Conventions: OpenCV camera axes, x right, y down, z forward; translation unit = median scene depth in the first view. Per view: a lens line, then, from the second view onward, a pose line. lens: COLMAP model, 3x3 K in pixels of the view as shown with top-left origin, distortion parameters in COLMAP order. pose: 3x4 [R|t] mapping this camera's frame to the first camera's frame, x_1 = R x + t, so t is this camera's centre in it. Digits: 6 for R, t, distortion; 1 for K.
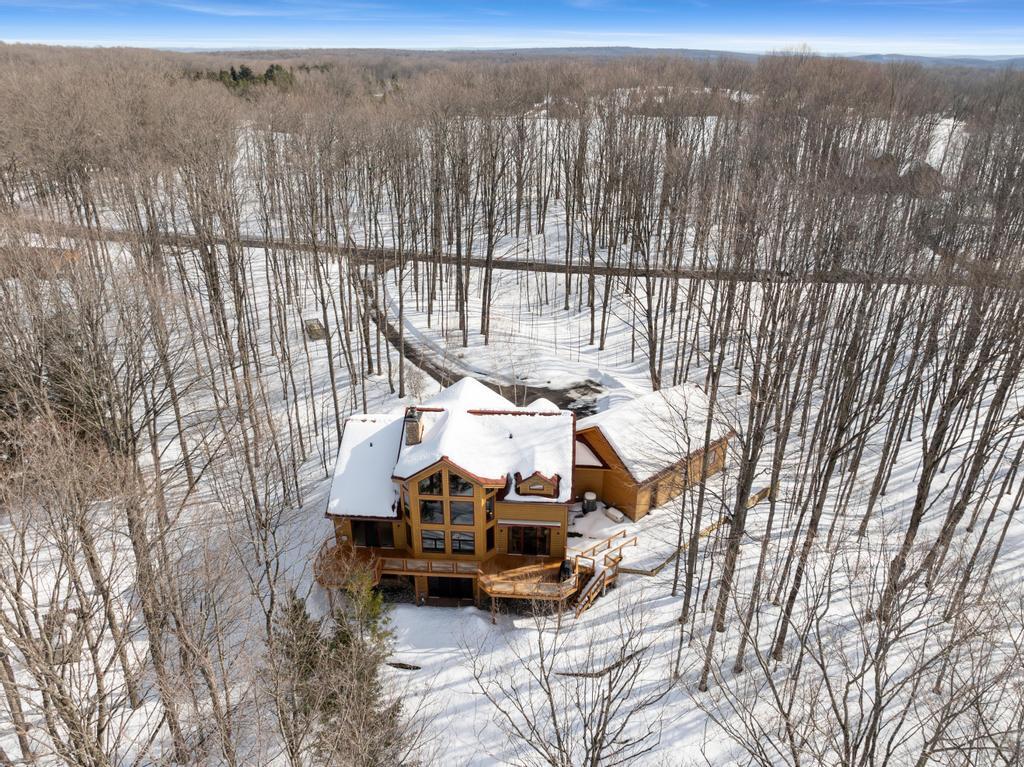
lens RADIAL K [[725.9, 0, 513.9], [0, 725.9, 380.0], [0, 0, 1]] dist [-0.032905, -0.002607]
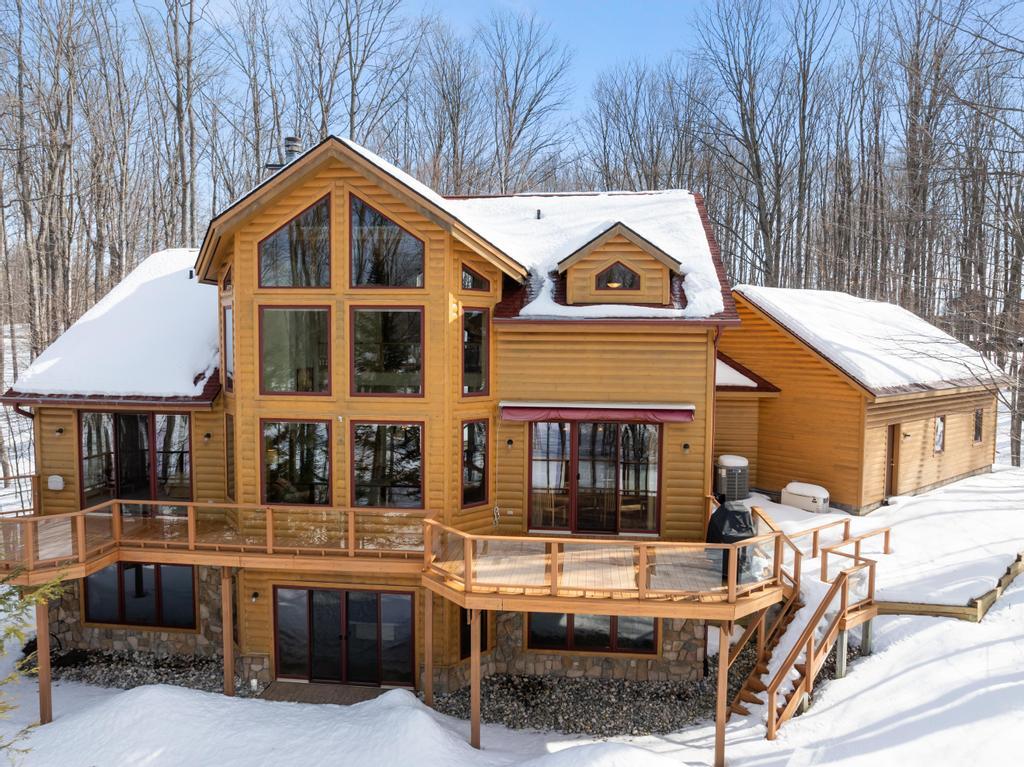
lens RADIAL K [[725.9, 0, 513.9], [0, 725.9, 380.0], [0, 0, 1]] dist [-0.032905, -0.002607]
pose [[0.999642, 0.004126, -0.026426, -0.006142], [-0.013691, 0.927711, -0.373049, 0.278321], [0.022977, 0.373277, 0.927435, 0.627357]]
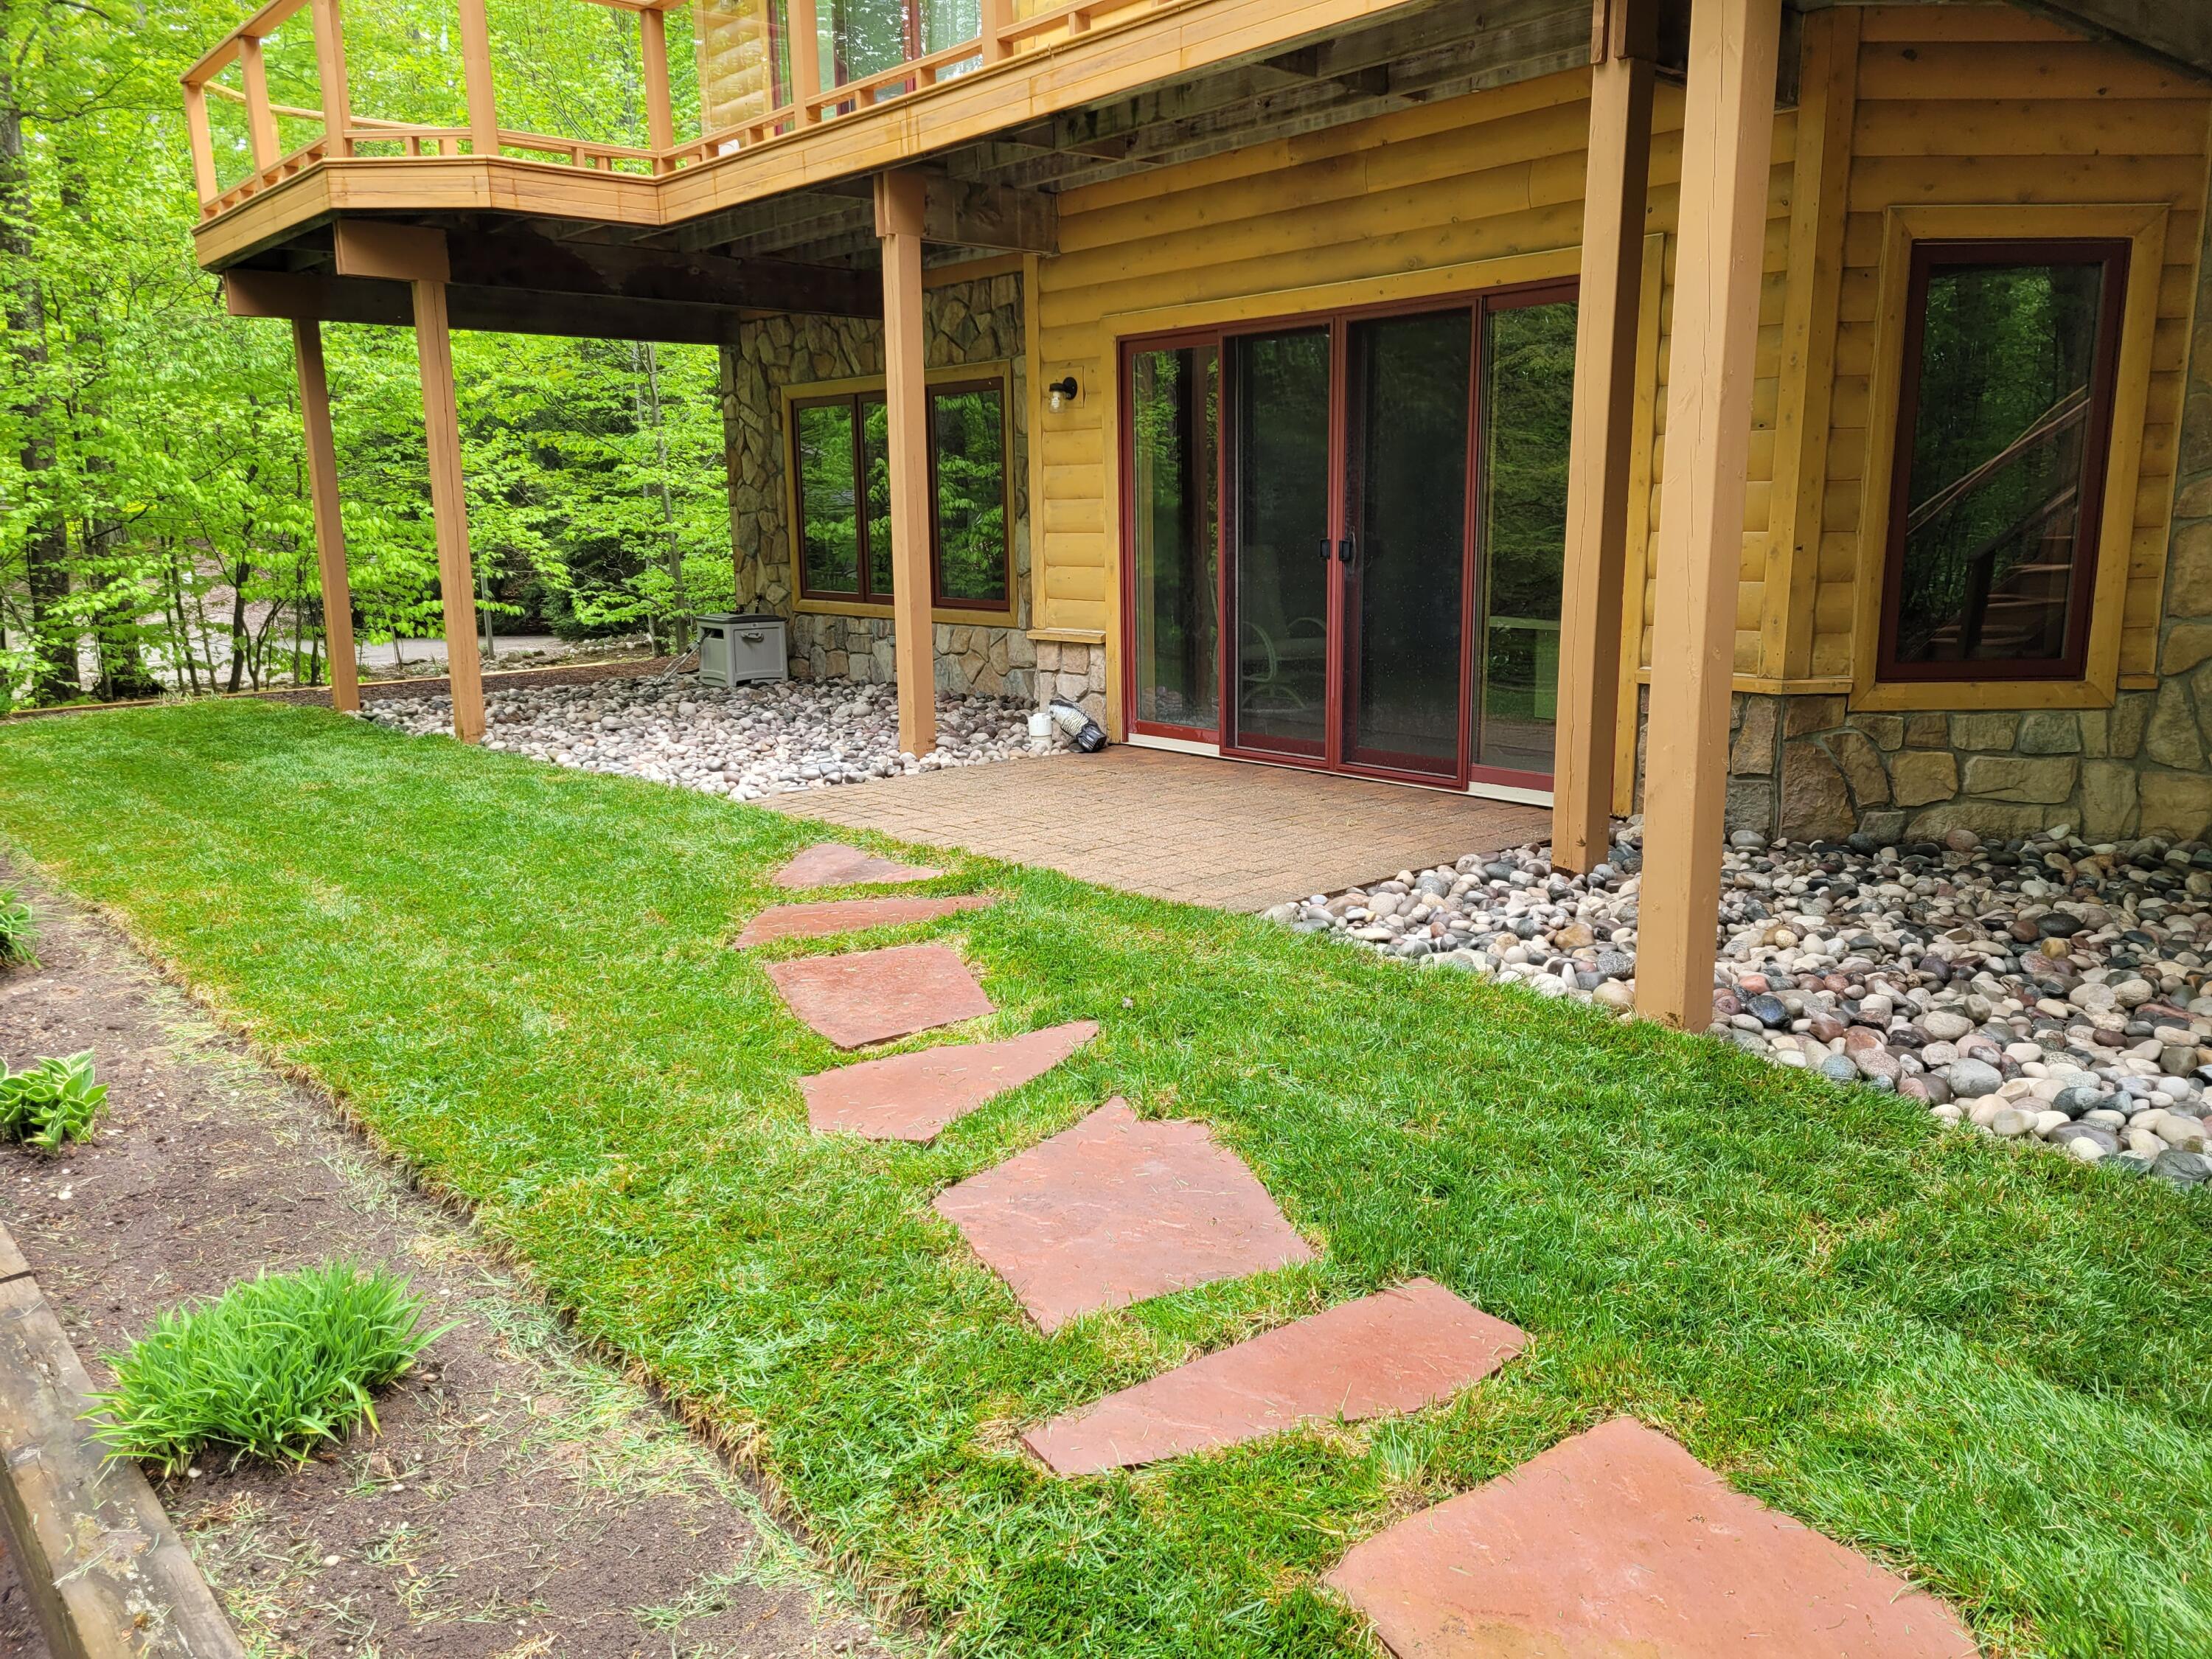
lens RADIAL K [[1689.2, 0, 1110.8], [0, 1689.2, 865.6], [0, 0, 1]] dist [0.027207, 0.000877]
pose [[0.702508, 0.131767, -0.699371, 0.013036], [-0.289267, 0.950740, -0.111438, 0.316599], [0.650236, 0.280591, 0.706019, 0.823638]]
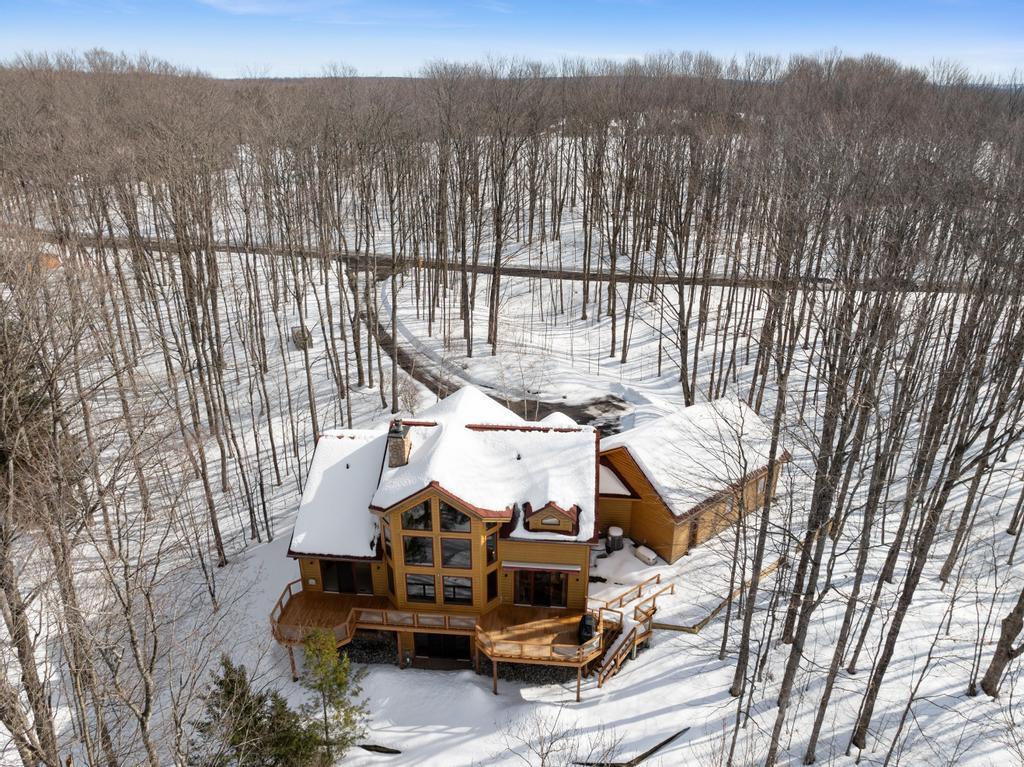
lens RADIAL K [[725.9, 0, 513.9], [0, 725.9, 380.0], [0, 0, 1]] dist [-0.032905, -0.002607]
pose [[0.999818, 0.005674, -0.018223, 0.004209], [-0.006335, 0.999317, -0.036414, 0.019870], [0.018004, 0.036523, 0.999171, 0.178178]]
